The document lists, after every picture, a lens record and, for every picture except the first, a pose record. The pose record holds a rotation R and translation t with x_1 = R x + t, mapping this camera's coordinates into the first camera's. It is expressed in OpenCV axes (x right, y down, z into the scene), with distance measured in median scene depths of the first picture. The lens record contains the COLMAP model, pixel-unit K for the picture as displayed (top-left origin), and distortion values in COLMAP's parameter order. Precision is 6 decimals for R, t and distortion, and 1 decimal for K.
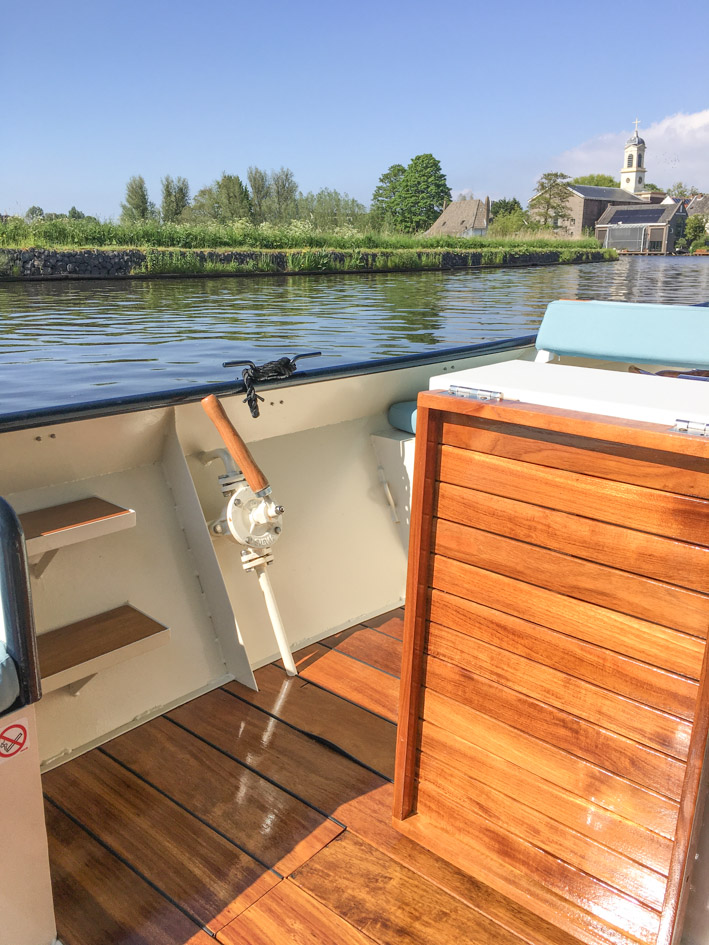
lens RADIAL K [[767.6, 0, 355.0], [0, 767.6, 472.6], [0, 0, 1]] dist [0.013815, -0.008088]
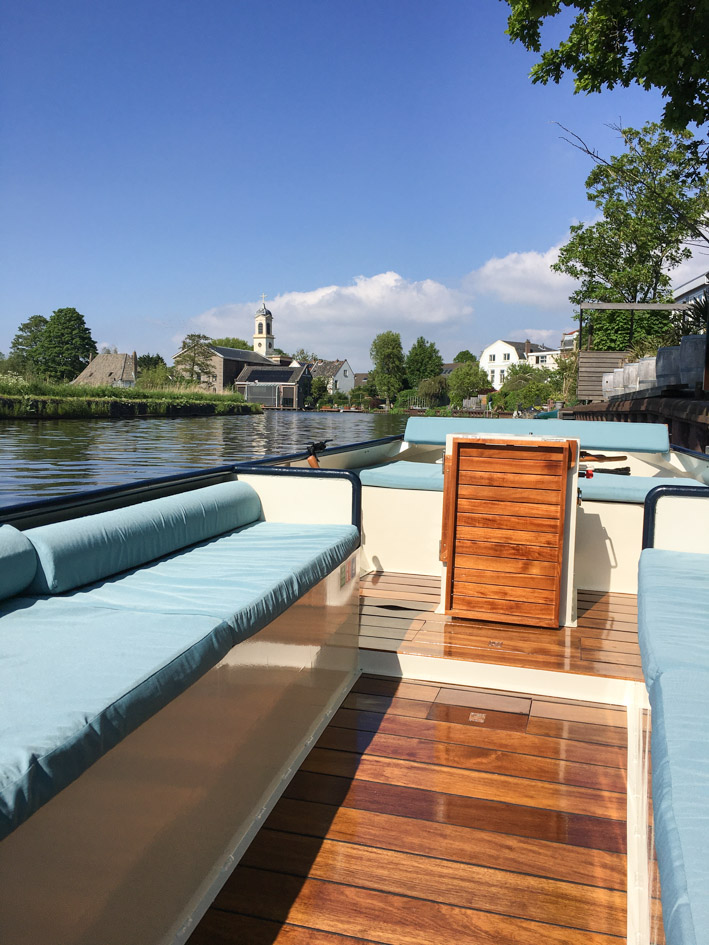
lens RADIAL K [[767.6, 0, 353.2], [0, 767.6, 473.0], [0, 0, 1]] dist [0.013815, -0.008088]
pose [[0.901254, -0.012962, 0.433097, -0.011552], [0.094783, 0.981242, -0.167870, 0.003623], [-0.422797, 0.192344, 0.885577, -0.010314]]
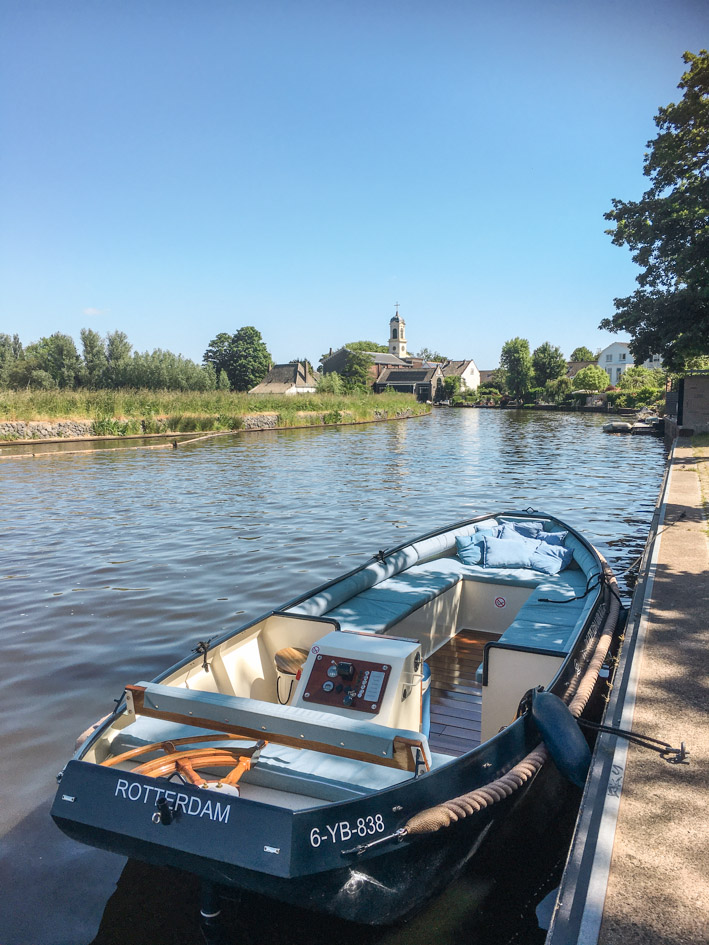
lens RADIAL K [[767.6, 0, 353.5], [0, 767.6, 471.0], [0, 0, 1]] dist [0.013815, -0.008088]
pose [[0.958866, -0.016800, 0.283361, -0.098622], [0.069850, 0.981517, -0.178170, 0.045015], [-0.275130, 0.190634, 0.942317, -0.163377]]
